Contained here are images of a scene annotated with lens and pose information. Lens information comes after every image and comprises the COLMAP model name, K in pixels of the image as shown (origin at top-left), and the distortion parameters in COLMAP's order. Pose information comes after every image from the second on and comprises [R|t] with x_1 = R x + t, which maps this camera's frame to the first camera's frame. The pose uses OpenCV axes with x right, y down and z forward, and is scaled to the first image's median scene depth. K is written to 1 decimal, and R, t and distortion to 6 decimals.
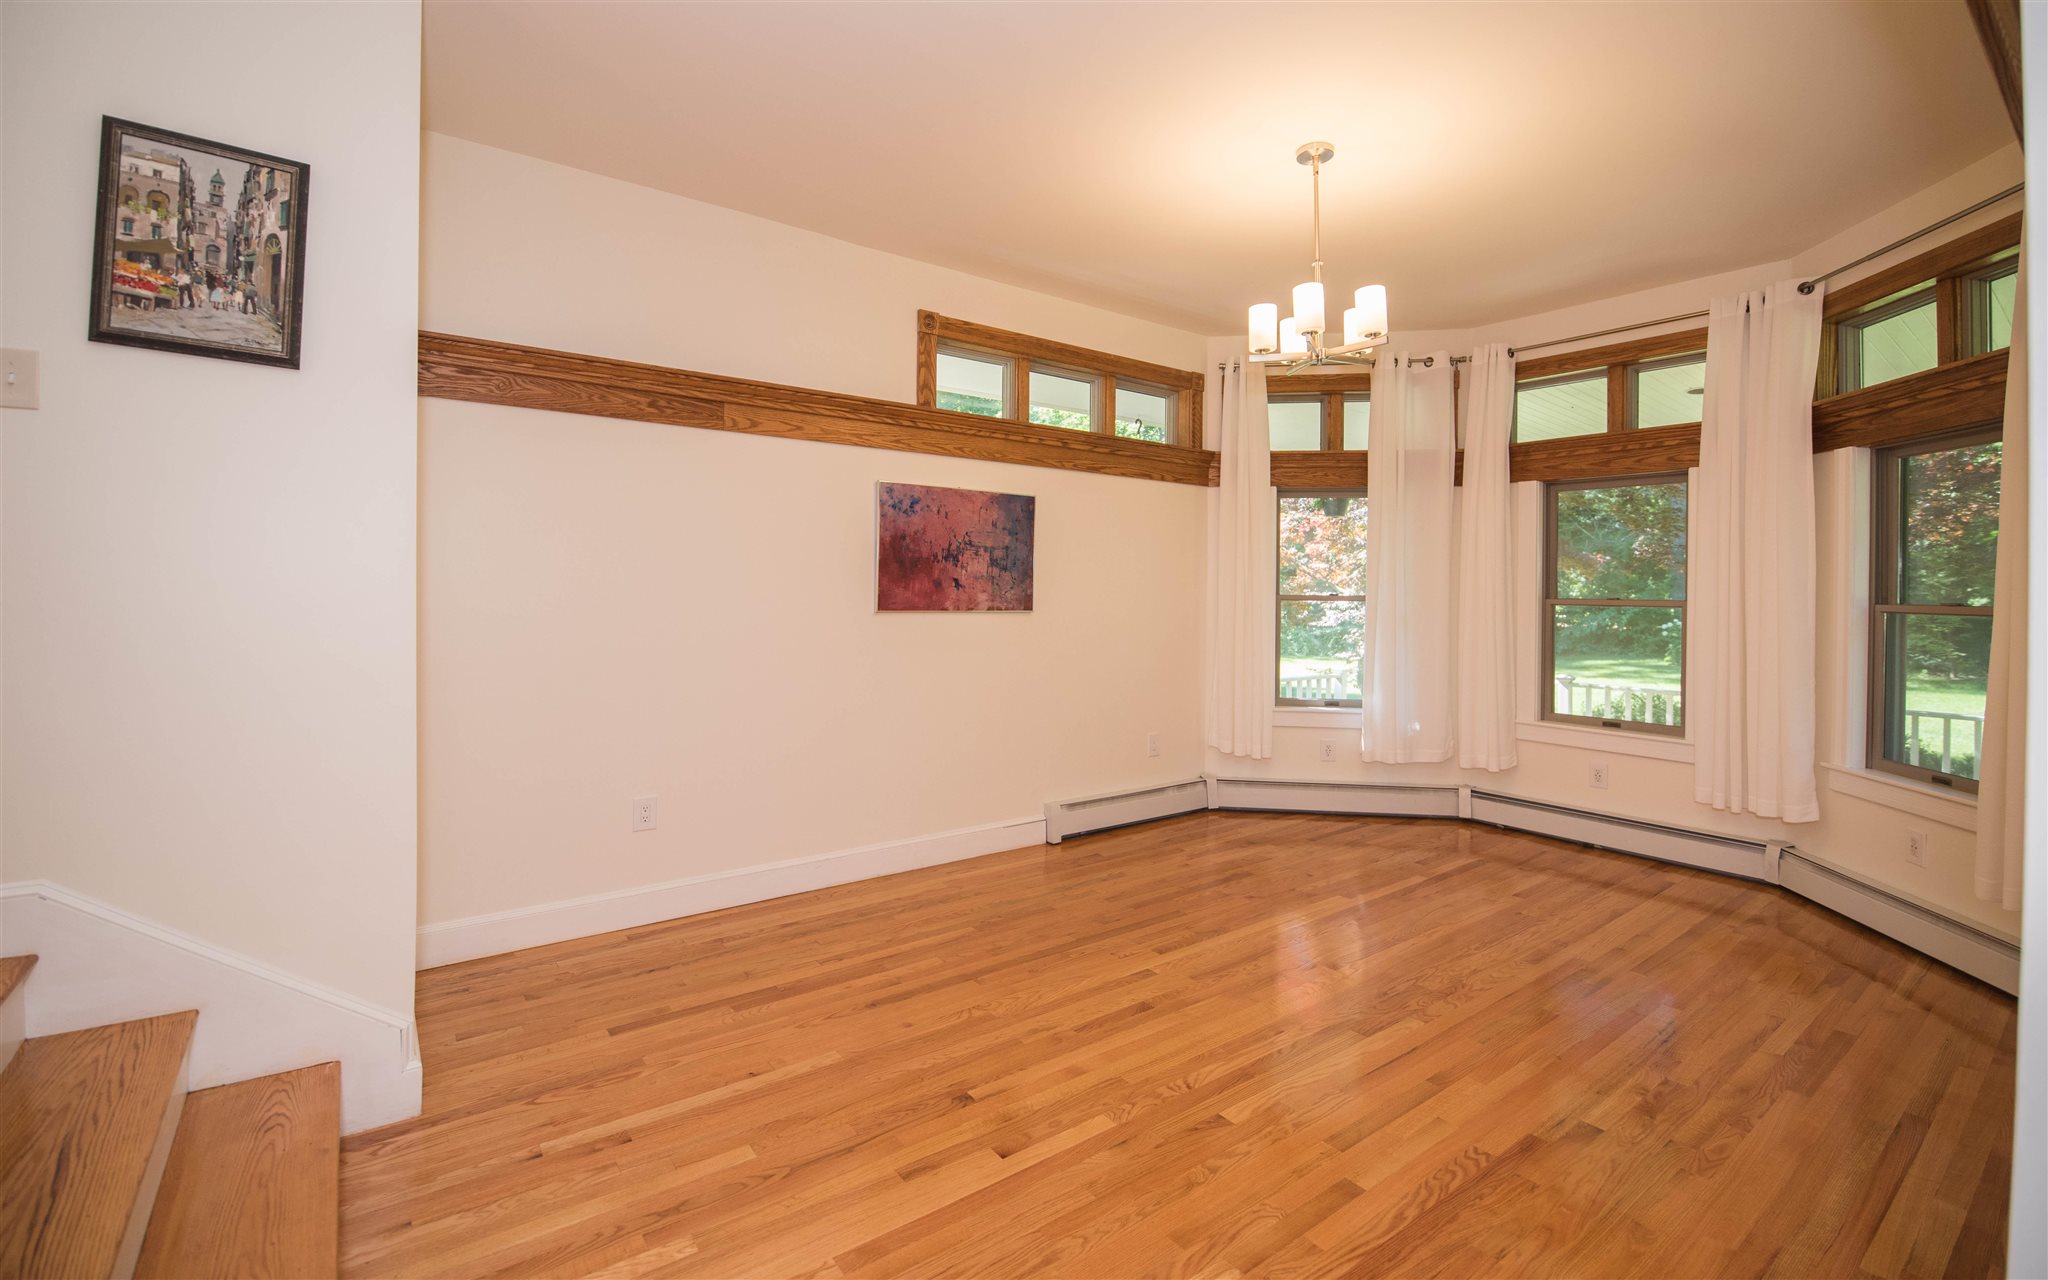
lens RADIAL K [[885.6, 0, 1044.0], [0, 885.6, 588.4], [0, 0, 1]] dist [-0.014999, -0.000544]
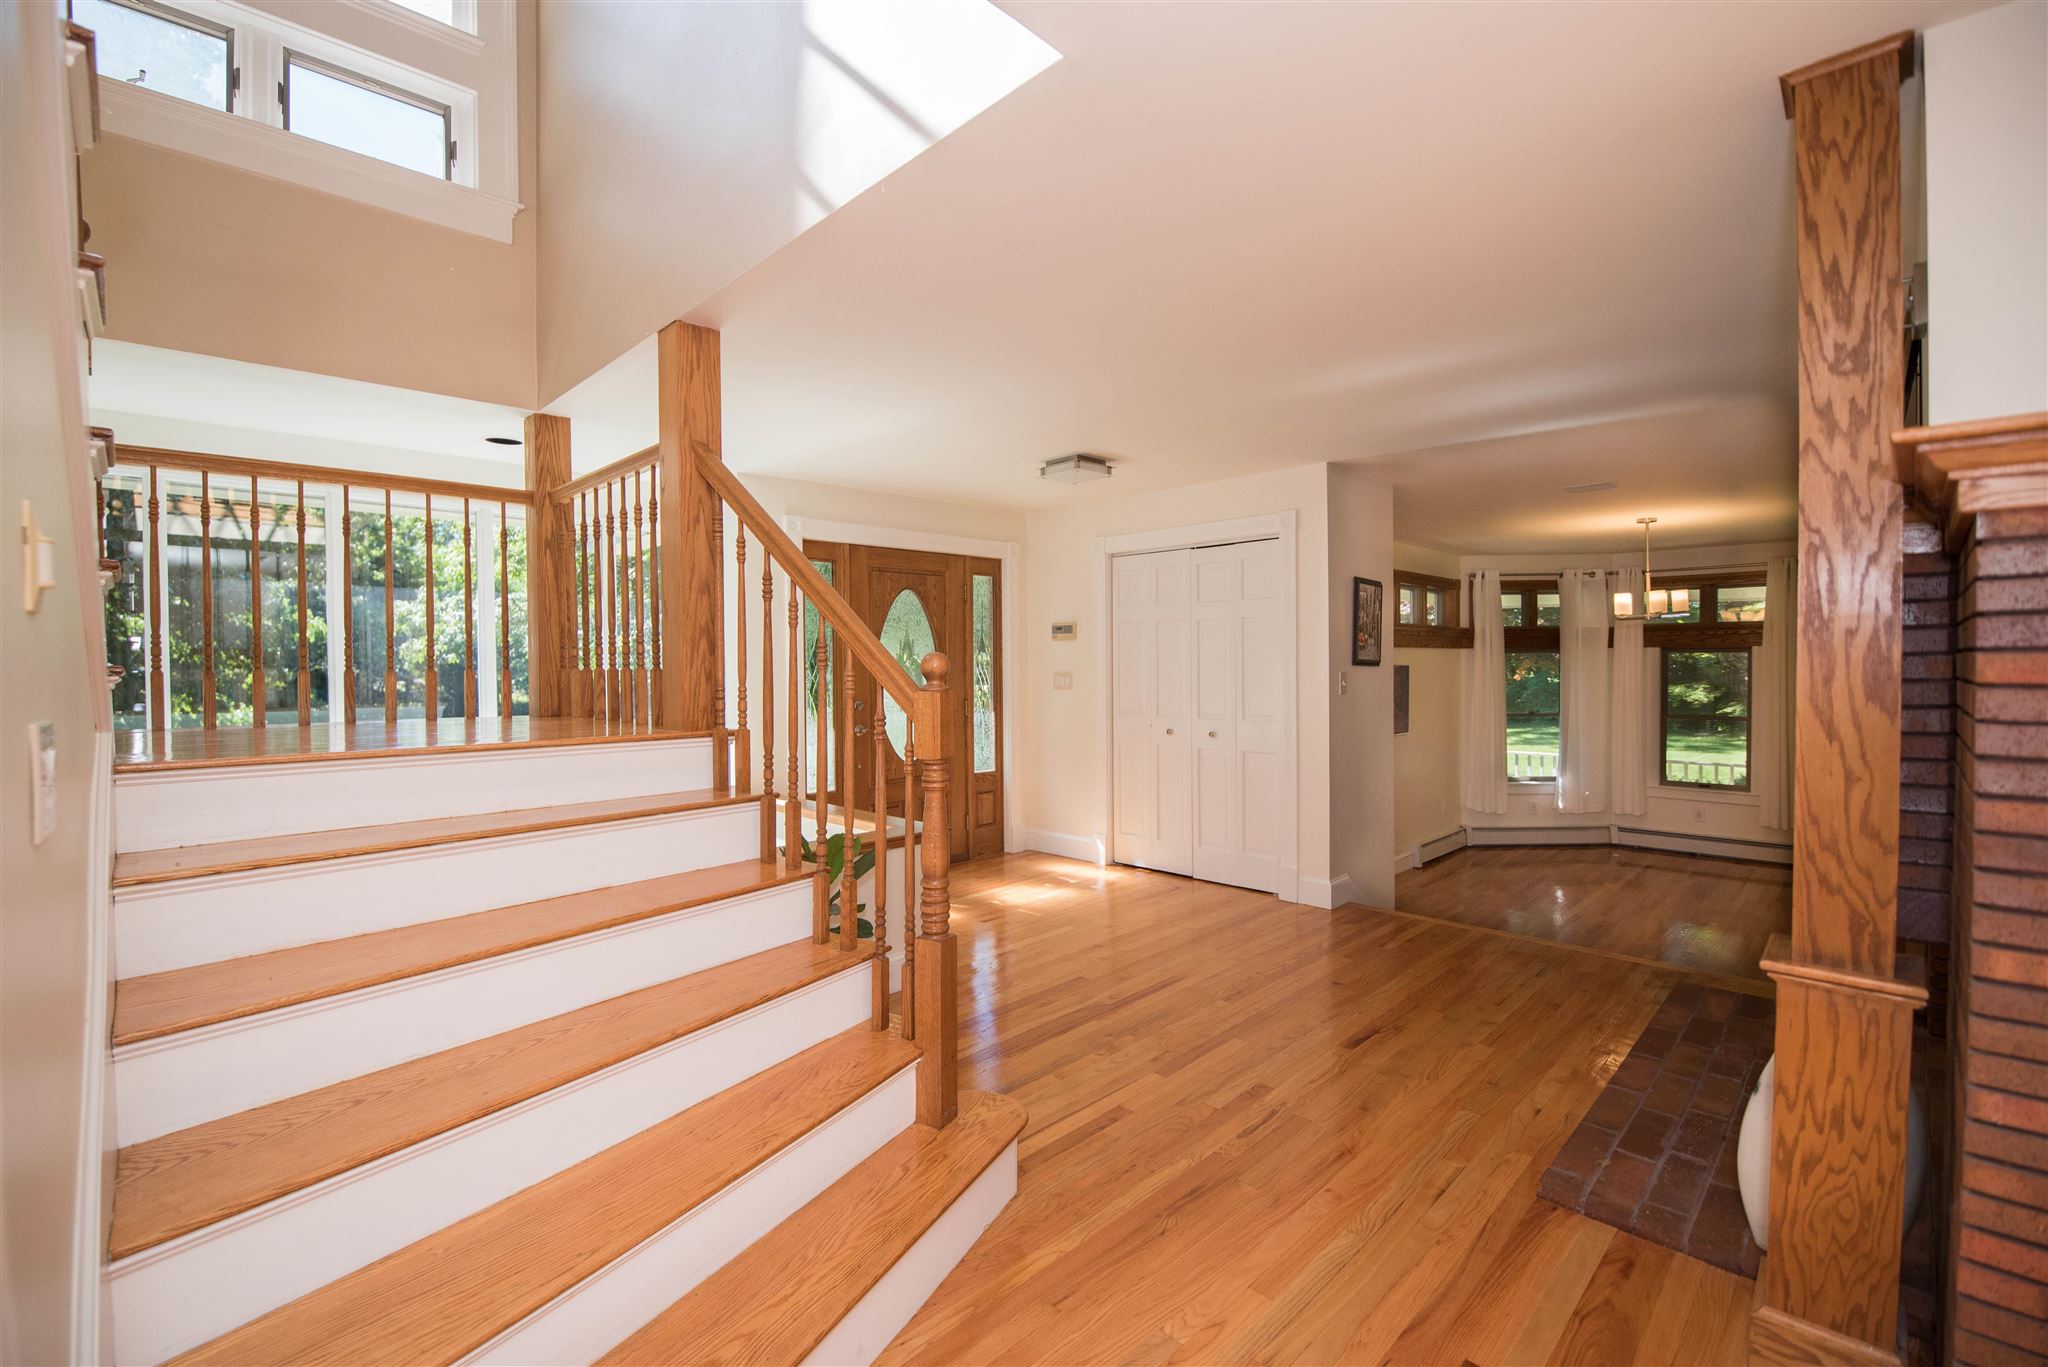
lens RADIAL K [[897.2, 0, 1023.3], [0, 897.2, 687.3], [0, 0, 1]] dist [-0.010840, -0.004667]
pose [[0.990651, -0.021821, 0.134663, -0.907102], [0.017928, 0.999387, 0.030055, -0.118146], [-0.135236, -0.027360, 0.990436, -0.561149]]
